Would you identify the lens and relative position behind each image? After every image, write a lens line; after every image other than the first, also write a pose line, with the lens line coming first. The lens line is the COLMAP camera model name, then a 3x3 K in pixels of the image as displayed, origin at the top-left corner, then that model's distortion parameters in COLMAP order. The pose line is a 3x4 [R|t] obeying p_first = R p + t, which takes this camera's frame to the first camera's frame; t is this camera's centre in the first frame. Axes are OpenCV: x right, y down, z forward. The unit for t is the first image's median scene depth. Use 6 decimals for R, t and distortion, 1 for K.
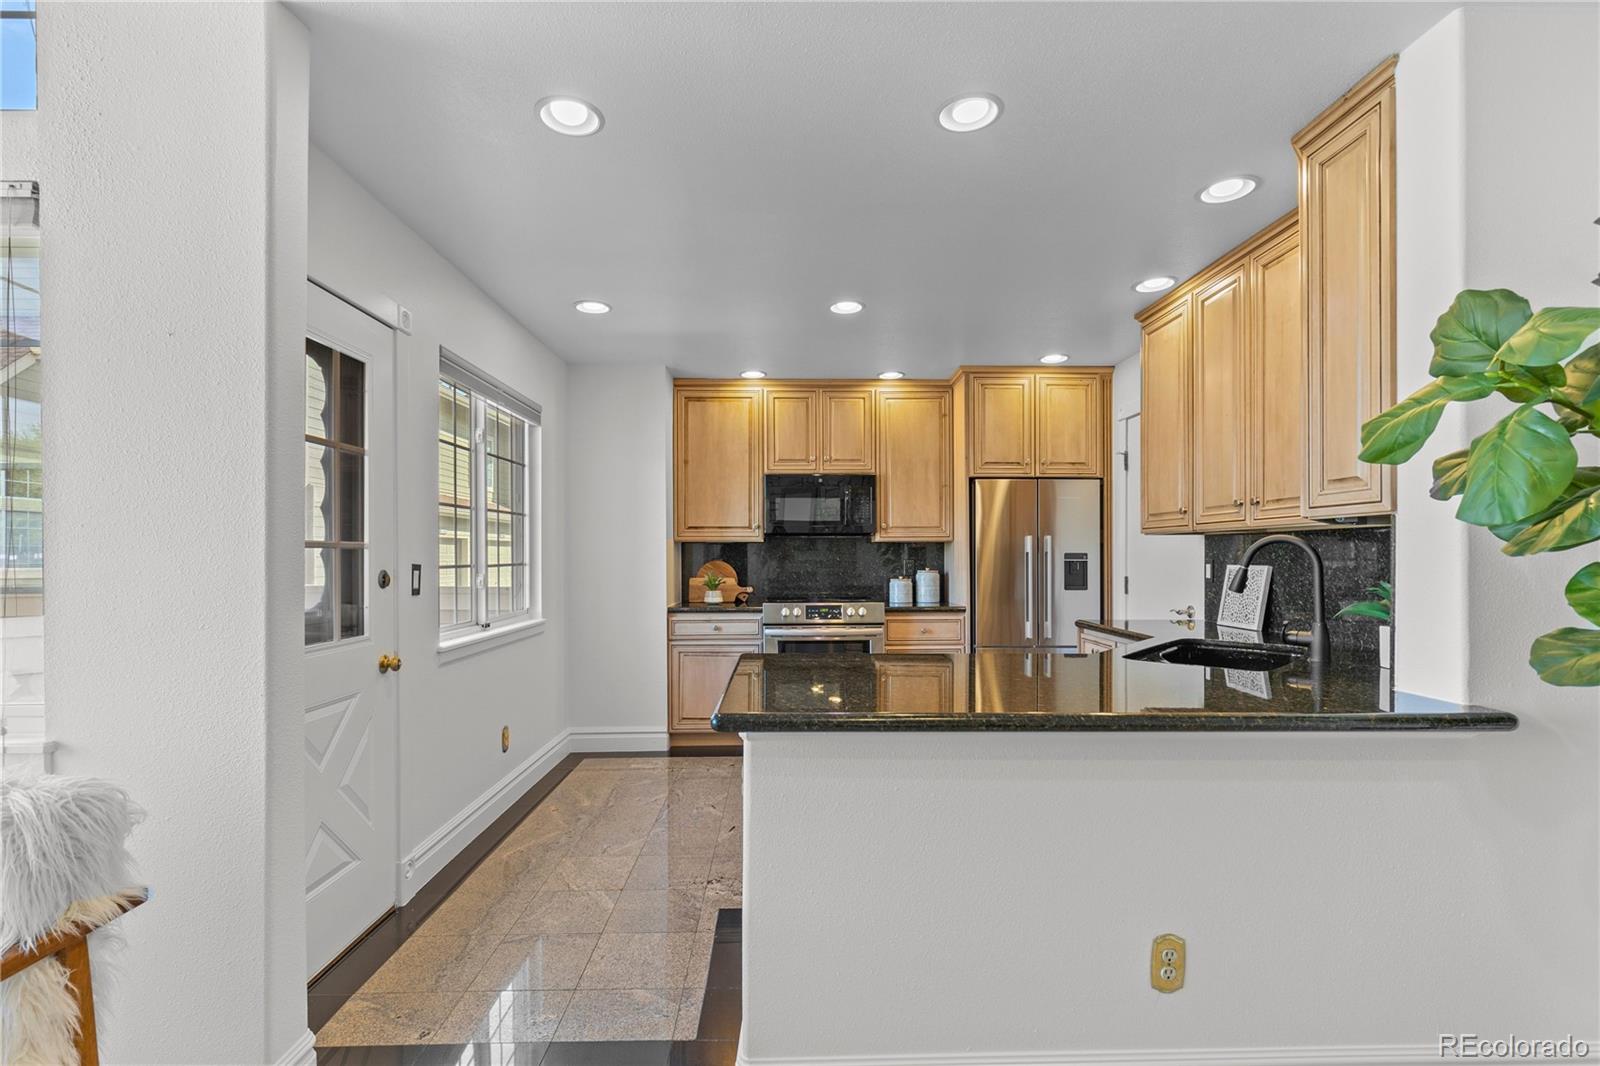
lens RADIAL K [[722.5, 0, 798.7], [0, 722.5, 555.7], [0, 0, 1]] dist [0.004285, -0.001479]
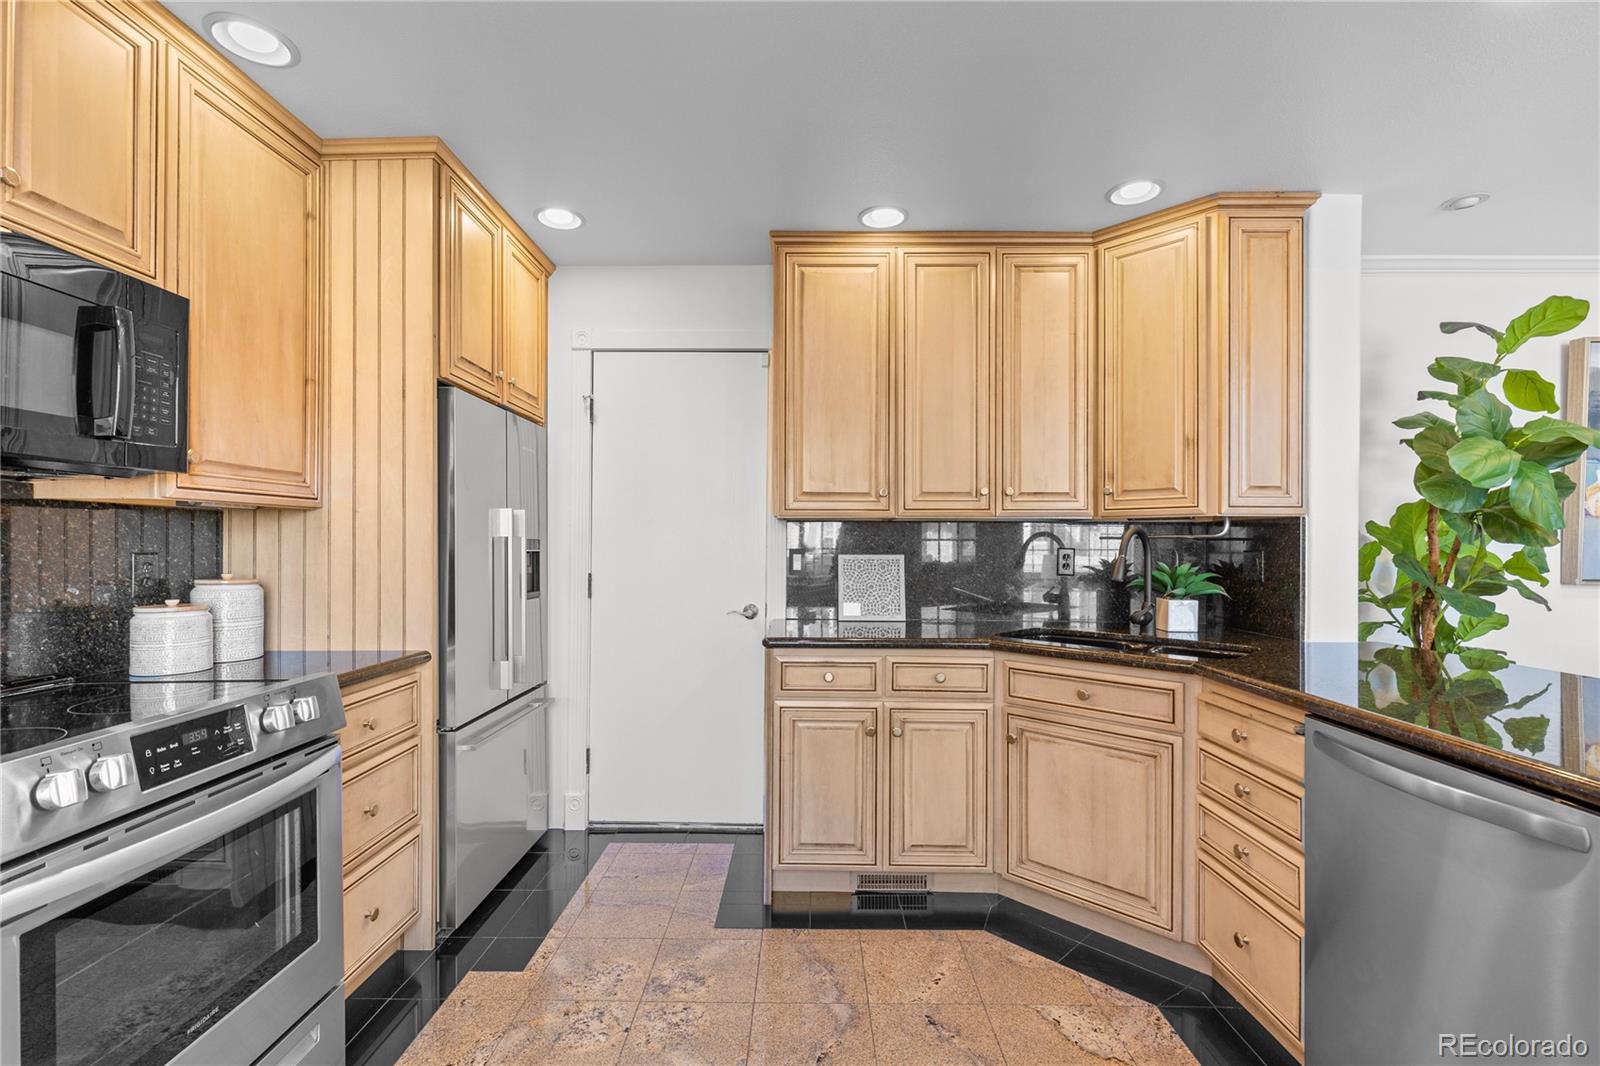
lens RADIAL K [[722.5, 0, 802.2], [0, 722.5, 539.2], [0, 0, 1]] dist [0.004285, -0.001479]
pose [[0.031307, 0.008961, 0.999470, -0.238507], [-0.003454, 0.999955, -0.008857, 0.000947], [-0.999504, -0.003175, 0.031337, 0.759442]]
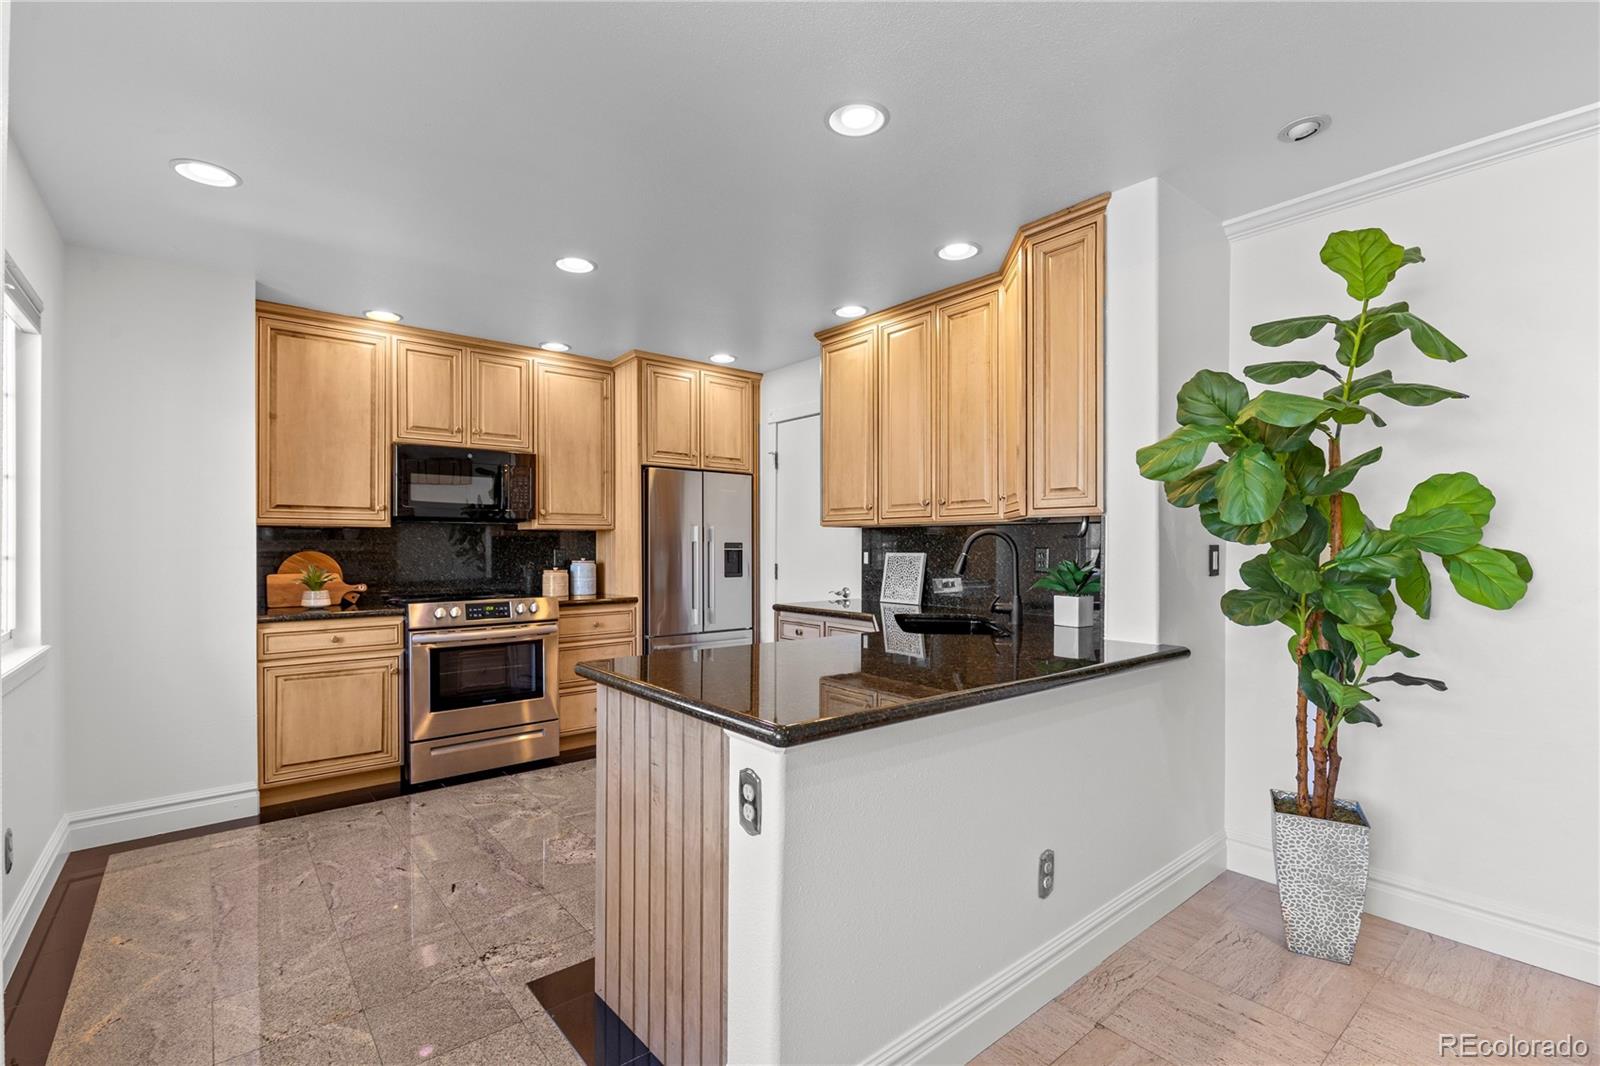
lens RADIAL K [[722.5, 0, 798.2], [0, 722.5, 545.4], [0, 0, 1]] dist [0.004285, -0.001479]
pose [[0.786574, 0.001431, 0.617494, -0.205833], [-0.001218, 0.999999, -0.000765, 0.001155], [-0.617495, -0.000151, 0.786575, 0.100474]]
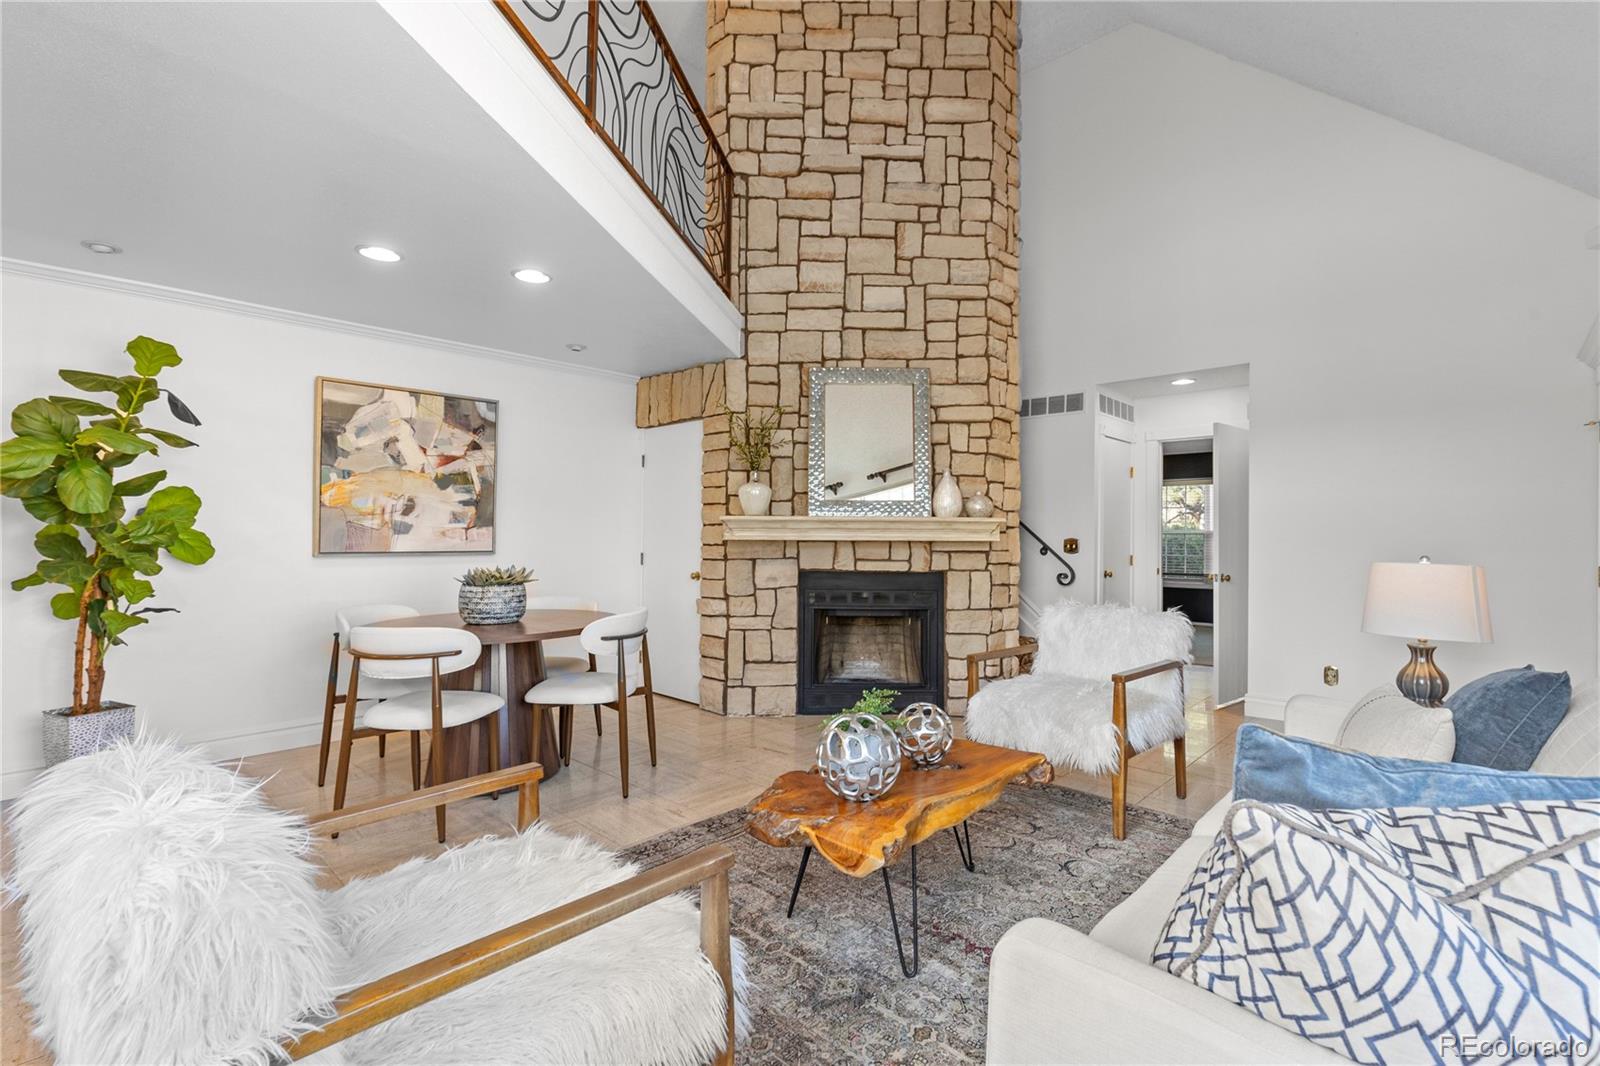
lens RADIAL K [[722.5, 0, 806.2], [0, 722.5, 526.7], [0, 0, 1]] dist [0.004285, -0.001479]
pose [[-0.707401, 0.008246, 0.706764, -0.622499], [-0.000669, 0.999924, -0.012336, 0.007353], [-0.706812, -0.009199, -0.707342, 0.274282]]
